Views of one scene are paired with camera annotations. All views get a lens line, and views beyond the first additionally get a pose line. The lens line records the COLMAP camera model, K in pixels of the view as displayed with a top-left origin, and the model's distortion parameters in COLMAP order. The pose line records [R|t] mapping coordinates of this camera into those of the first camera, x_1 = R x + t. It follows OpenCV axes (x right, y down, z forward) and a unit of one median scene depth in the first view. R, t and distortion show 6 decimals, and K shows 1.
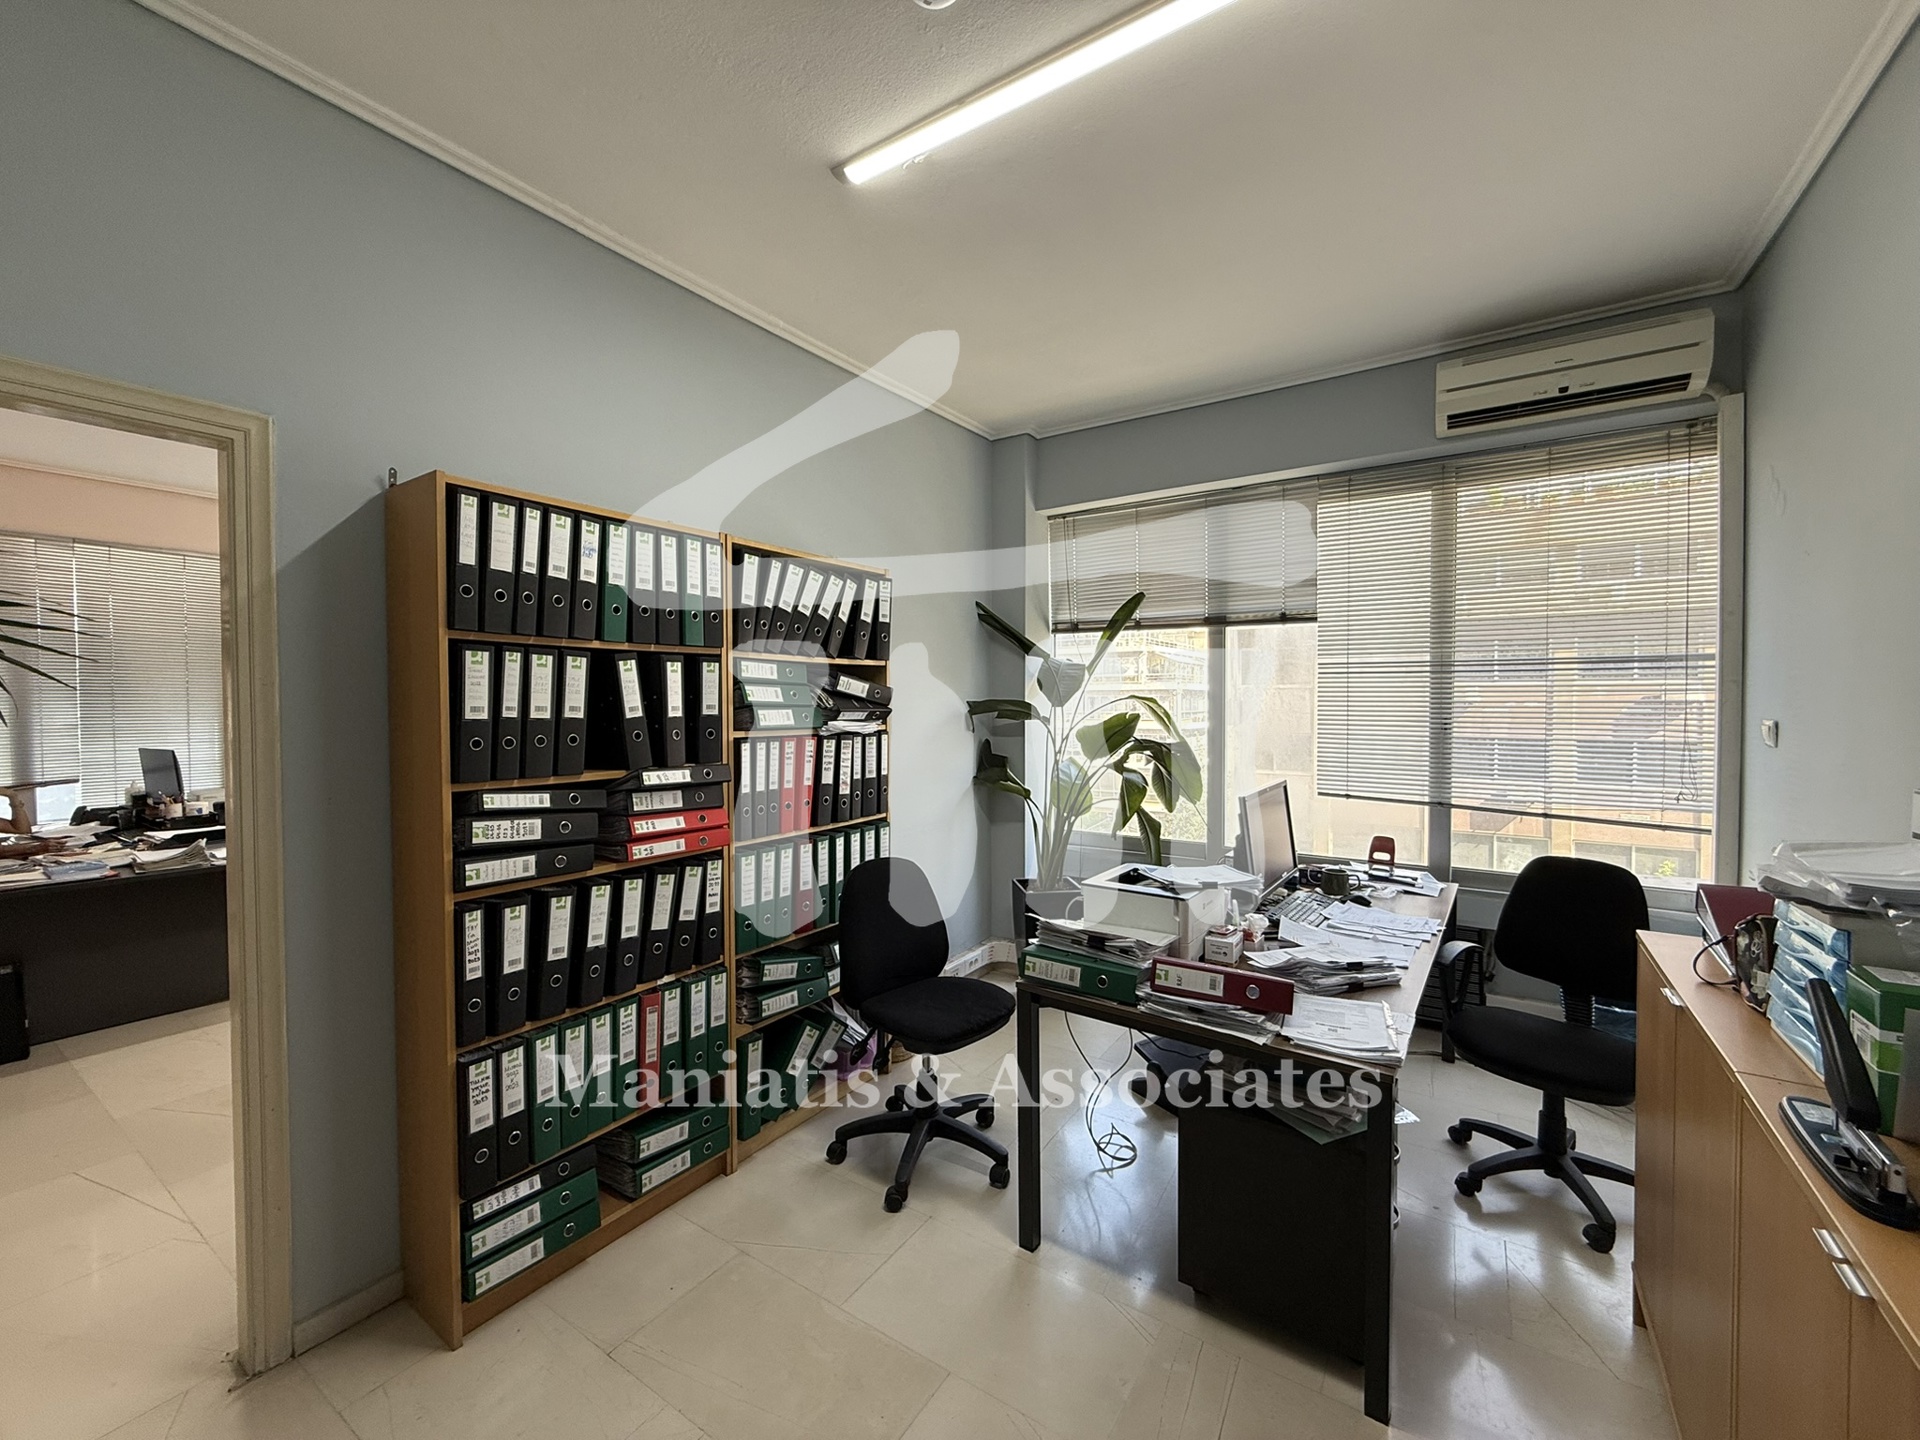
lens RADIAL K [[764.1, 0, 953.9], [0, 764.1, 719.1], [0, 0, 1]] dist [-0.000994, 0.000323]
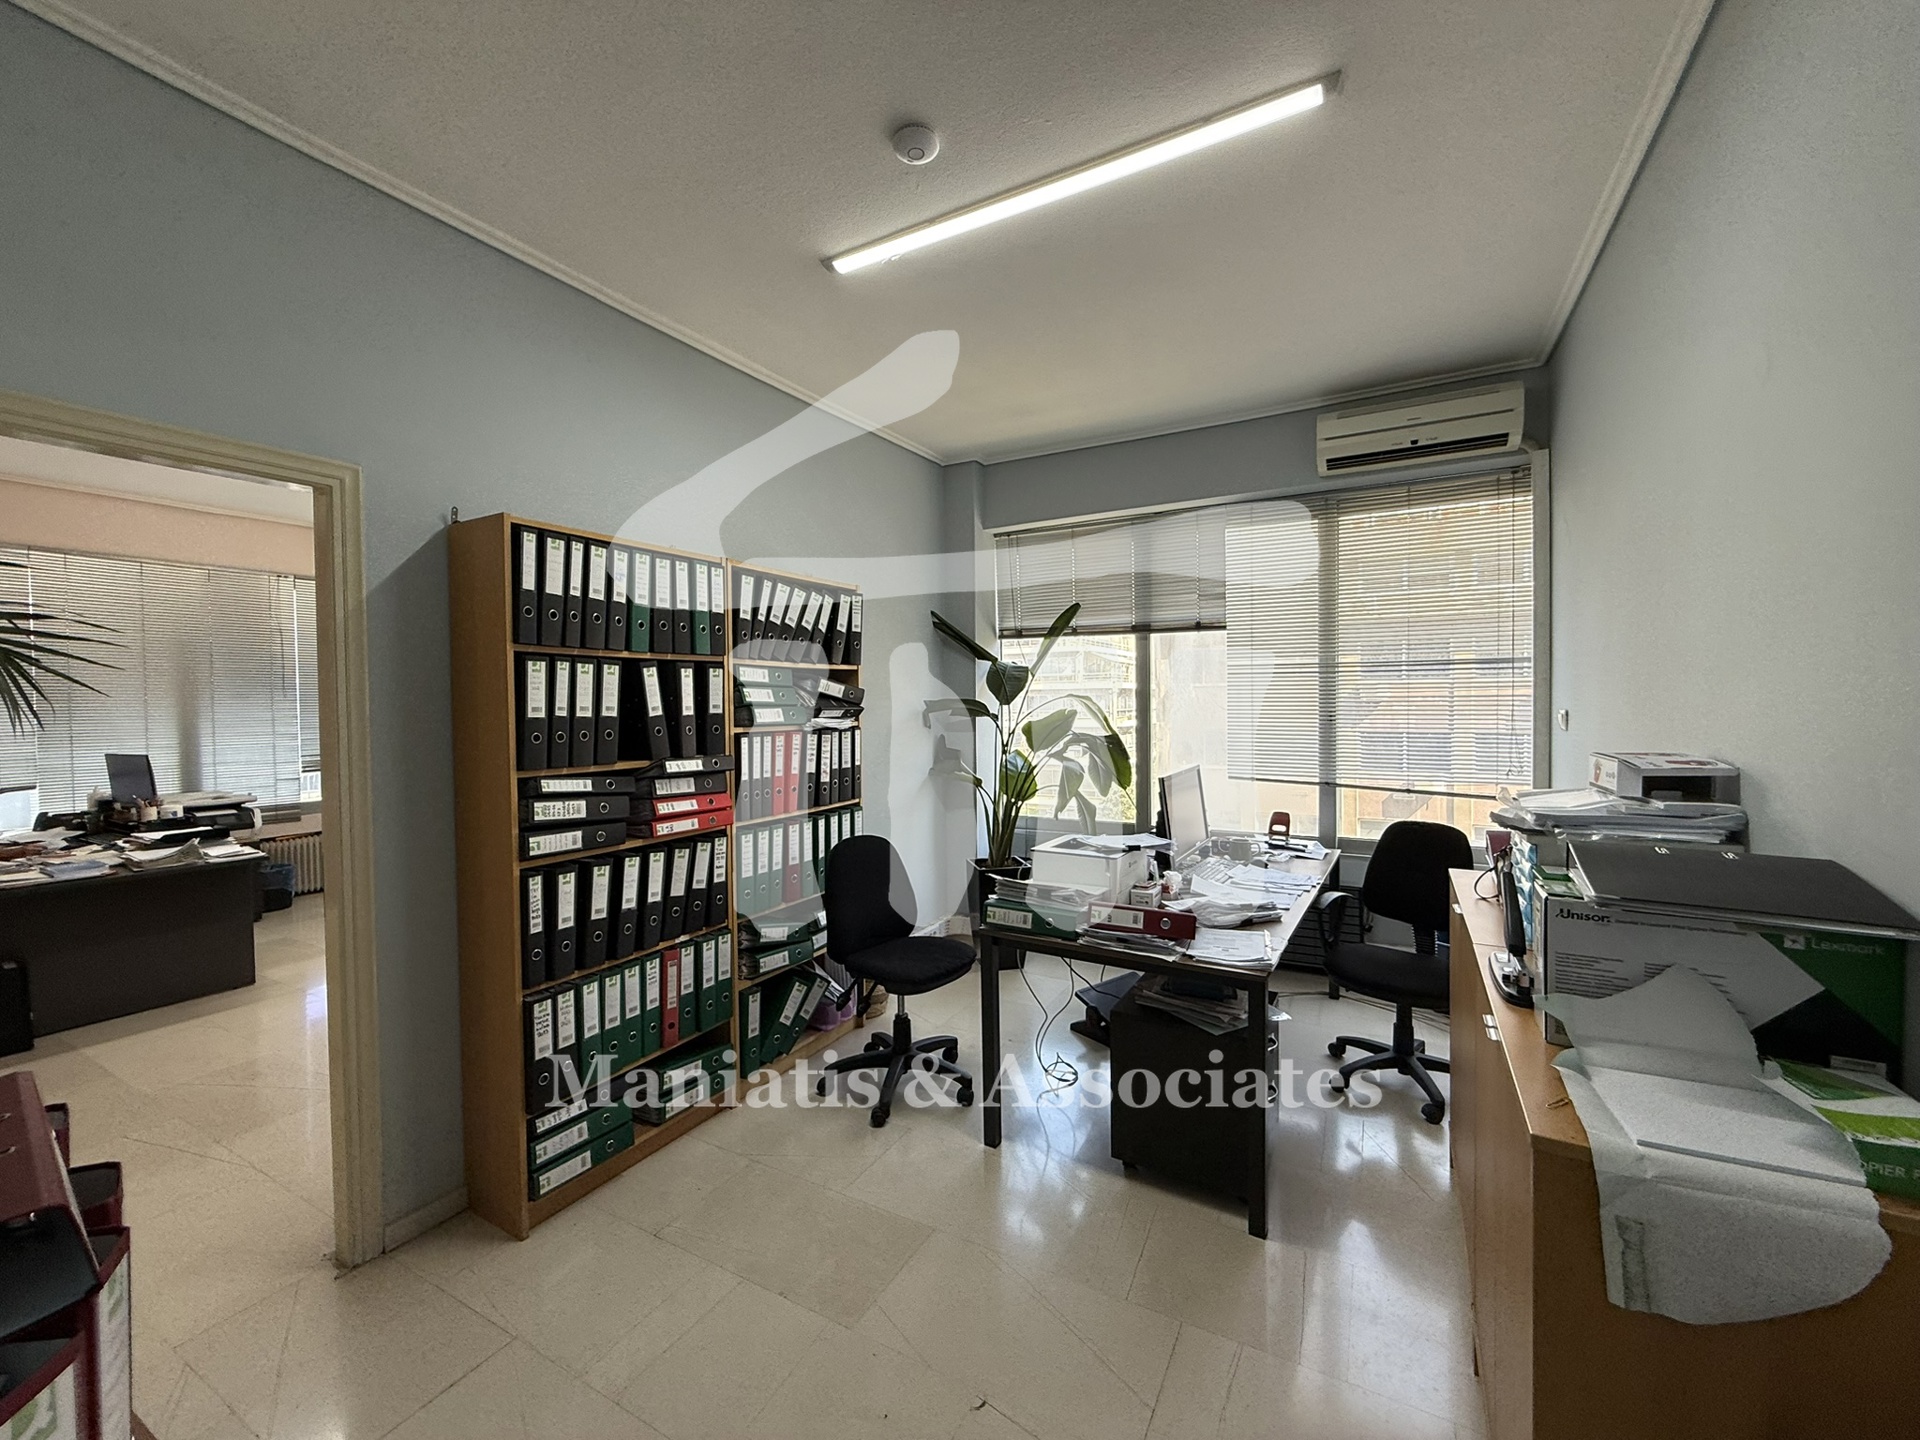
lens RADIAL K [[764.1, 0, 953.9], [0, 764.1, 719.1], [0, 0, 1]] dist [-0.000994, 0.000323]
pose [[0.996869, -0.010107, 0.078425, -0.047870], [0.010137, 0.999949, 0.000018, 0.007159], [-0.078422, 0.000777, 0.996920, -0.199273]]
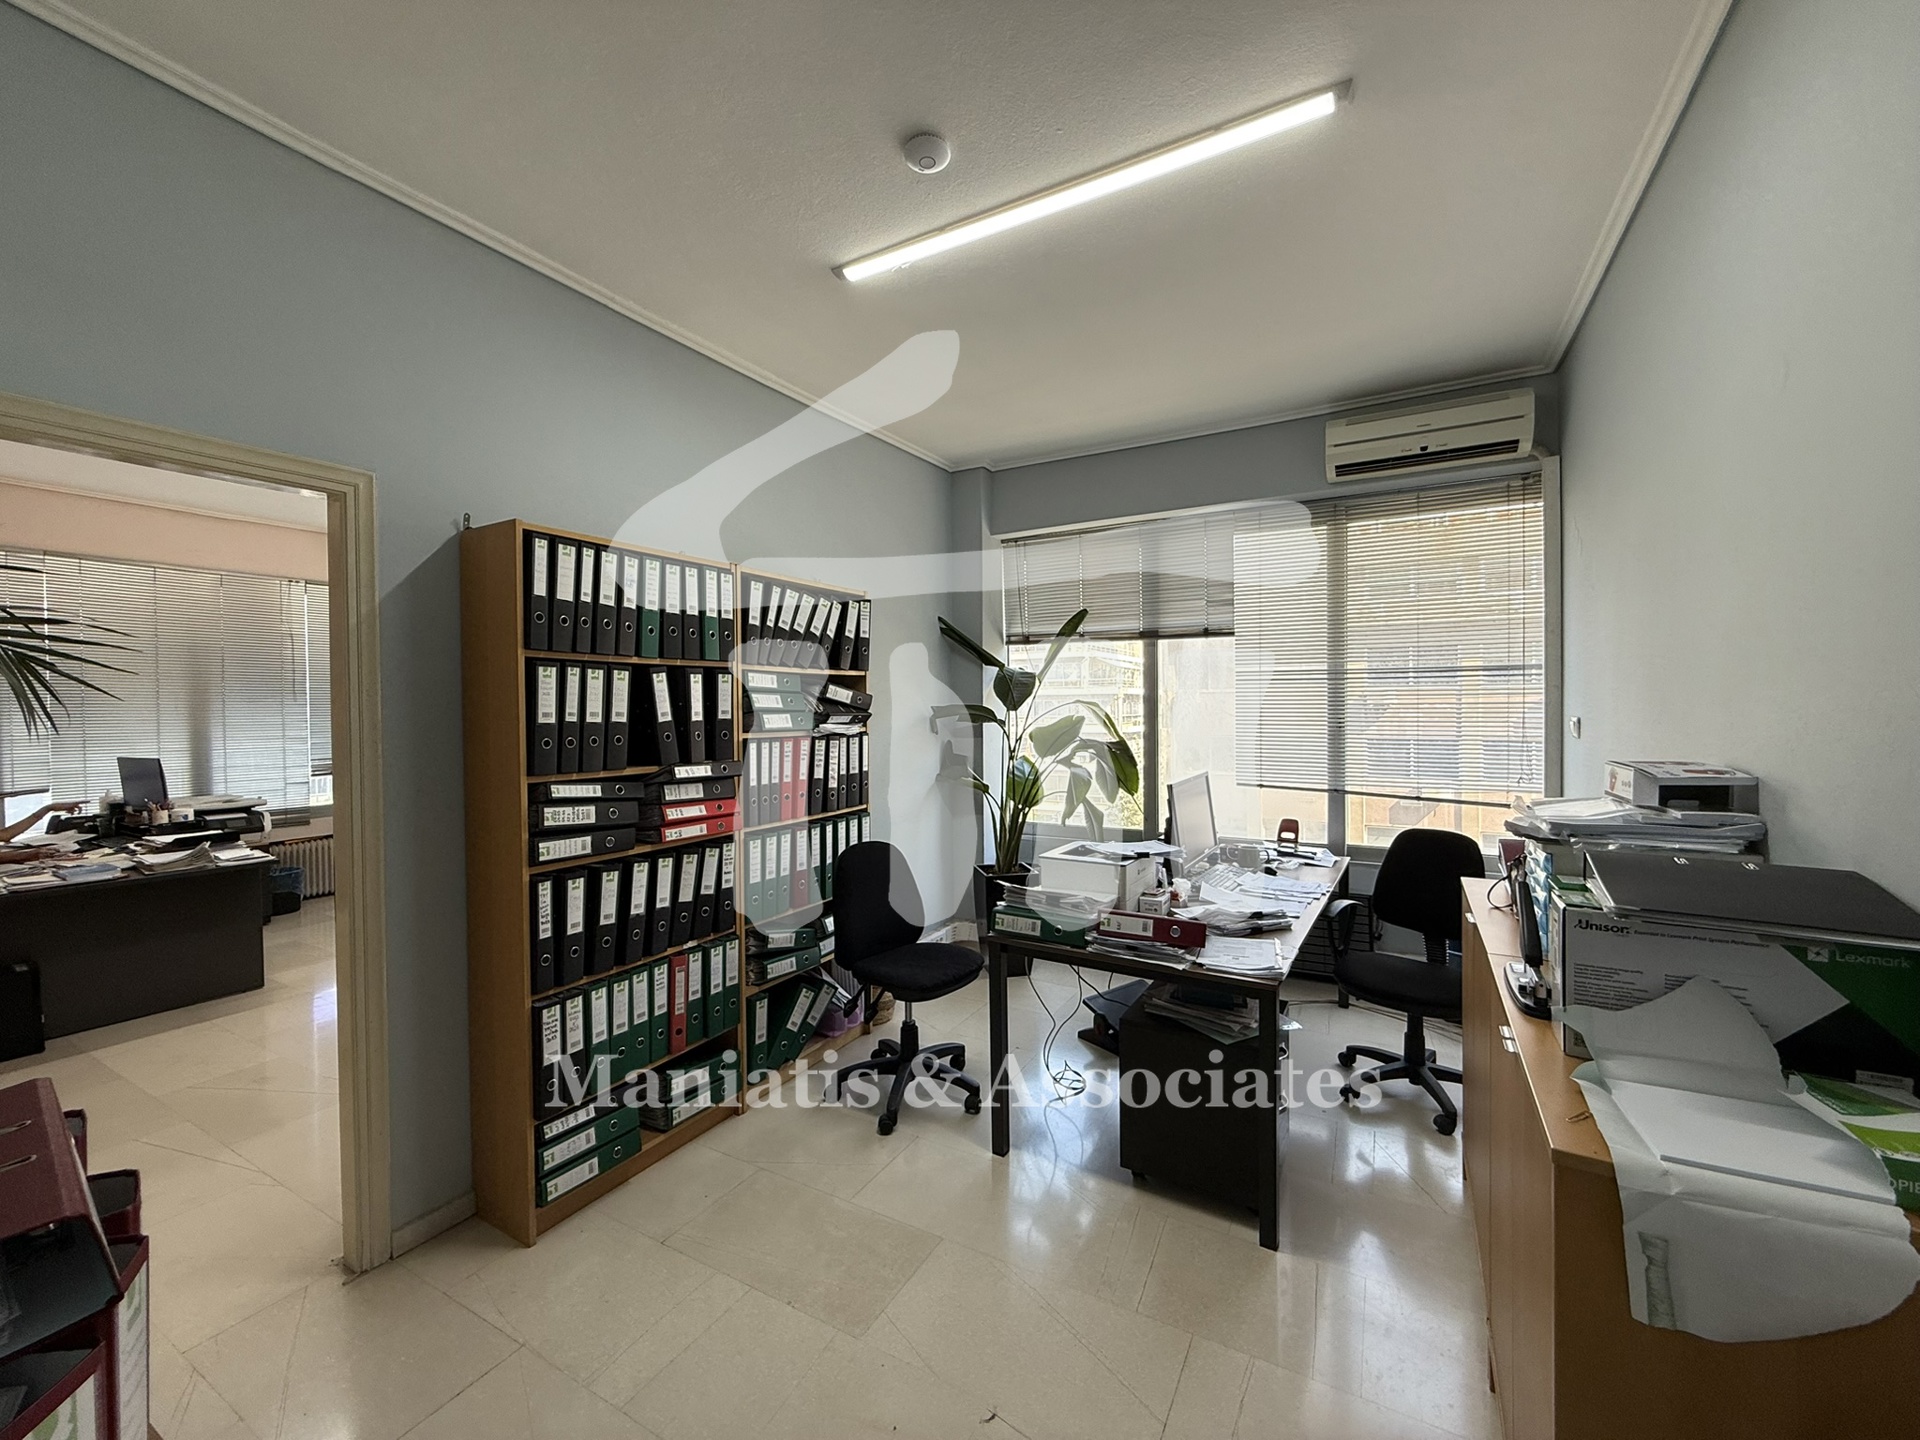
lens RADIAL K [[764.1, 0, 953.9], [0, 764.1, 719.1], [0, 0, 1]] dist [-0.000994, 0.000323]
pose [[0.997382, -0.007235, 0.071946, -0.053265], [0.007750, 0.999946, -0.006884, 0.005617], [-0.071893, 0.007423, 0.997385, -0.197715]]
